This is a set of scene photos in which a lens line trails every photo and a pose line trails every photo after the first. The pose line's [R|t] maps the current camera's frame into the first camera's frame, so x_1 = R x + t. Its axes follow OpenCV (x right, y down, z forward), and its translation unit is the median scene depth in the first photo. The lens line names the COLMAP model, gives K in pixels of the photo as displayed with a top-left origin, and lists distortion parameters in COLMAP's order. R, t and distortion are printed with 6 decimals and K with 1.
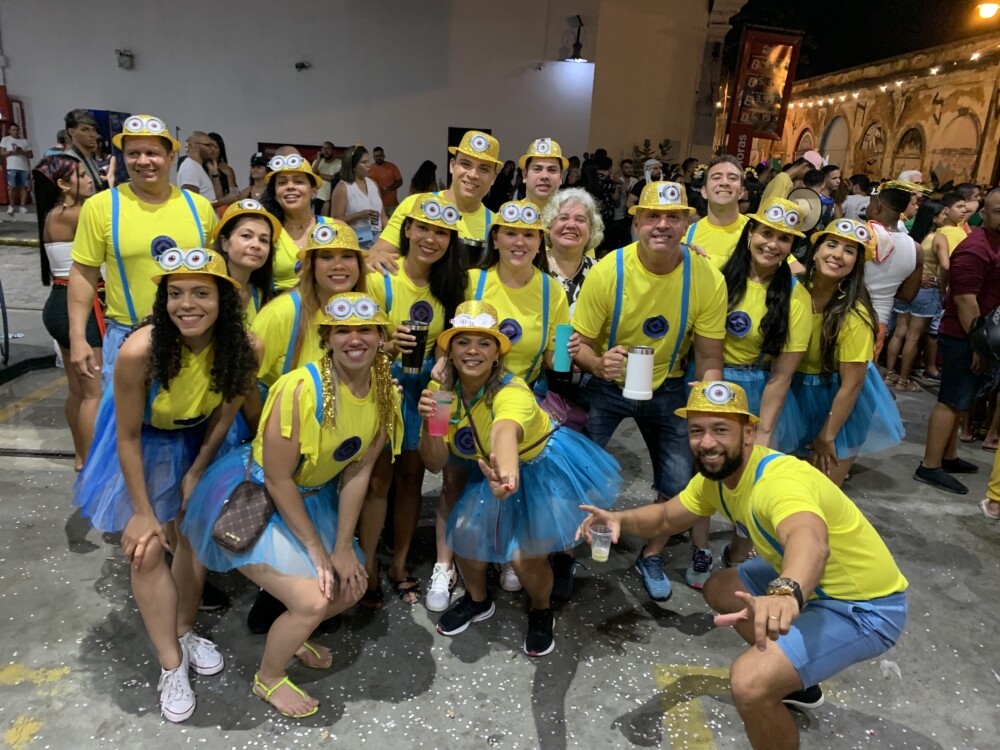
lens RADIAL K [[775.7, 0, 498.2], [0, 775.7, 367.5], [0, 0, 1]] dist [-0.003642, 0.011212]
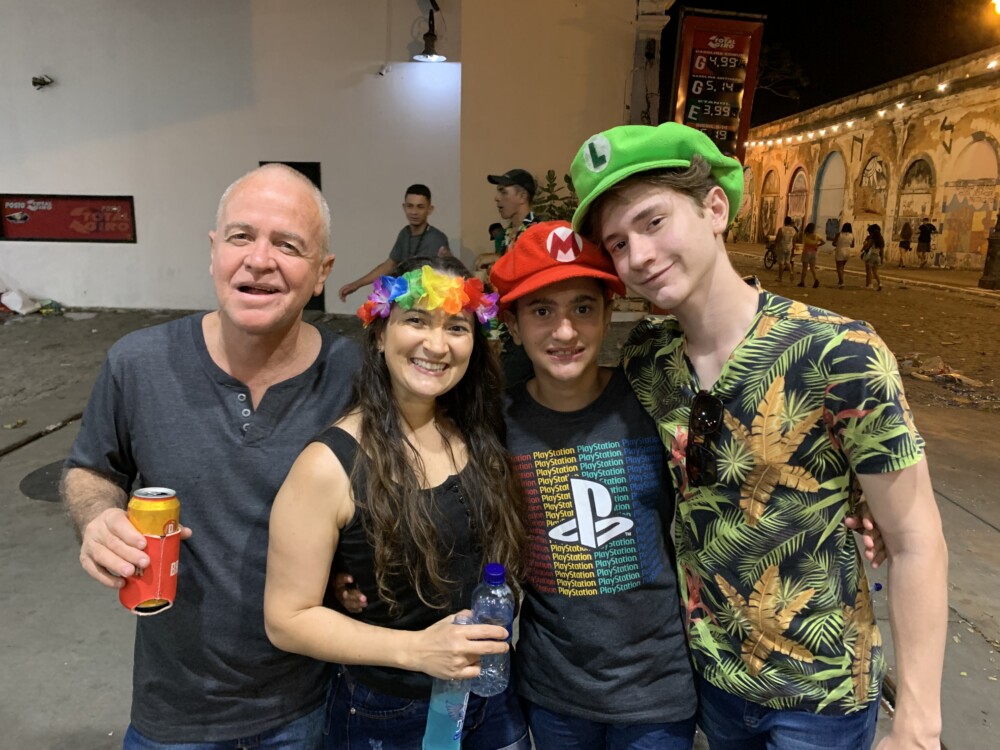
lens RADIAL K [[779.5, 0, 501.6], [0, 779.5, 372.2], [0, 0, 1]] dist [0.003978, 0.005150]
pose [[0.999353, -0.034732, -0.009386, 0.072874], [0.034039, 0.997243, -0.065933, -0.031999], [0.011650, 0.065571, 0.997780, 0.149059]]
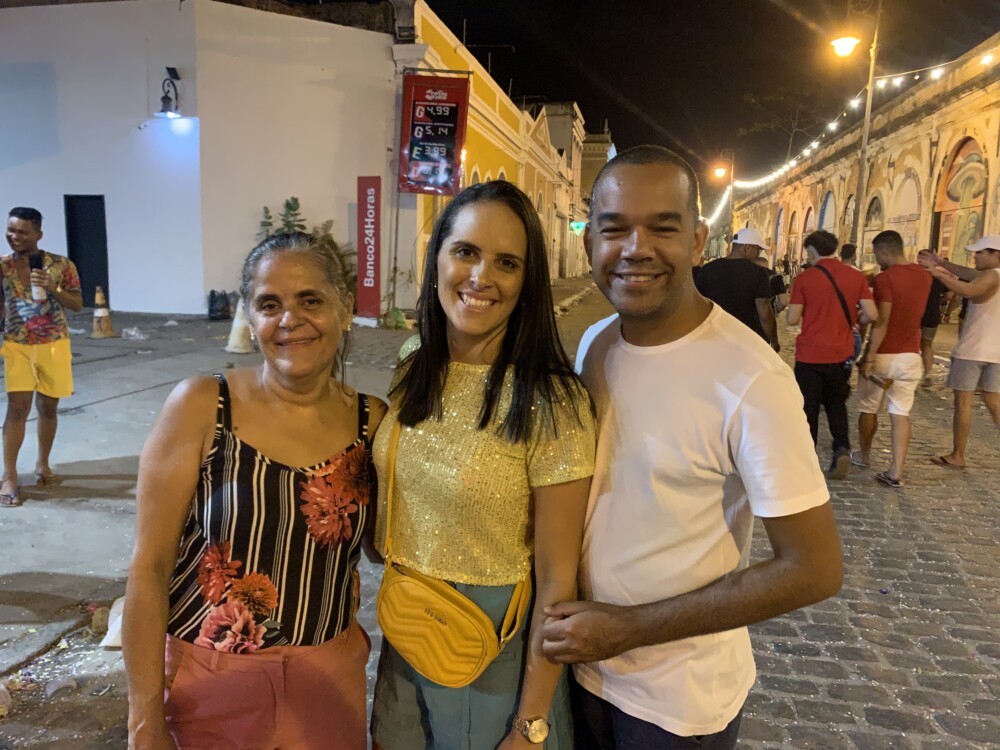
lens RADIAL K [[775.7, 0, 490.2], [0, 775.7, 373.1], [0, 0, 1]] dist [-0.003642, 0.011212]
pose [[0.982121, -0.004769, -0.188193, 0.287691], [-0.018715, 0.992253, -0.122814, 0.001381], [0.187321, 0.124140, 0.974423, 0.105507]]
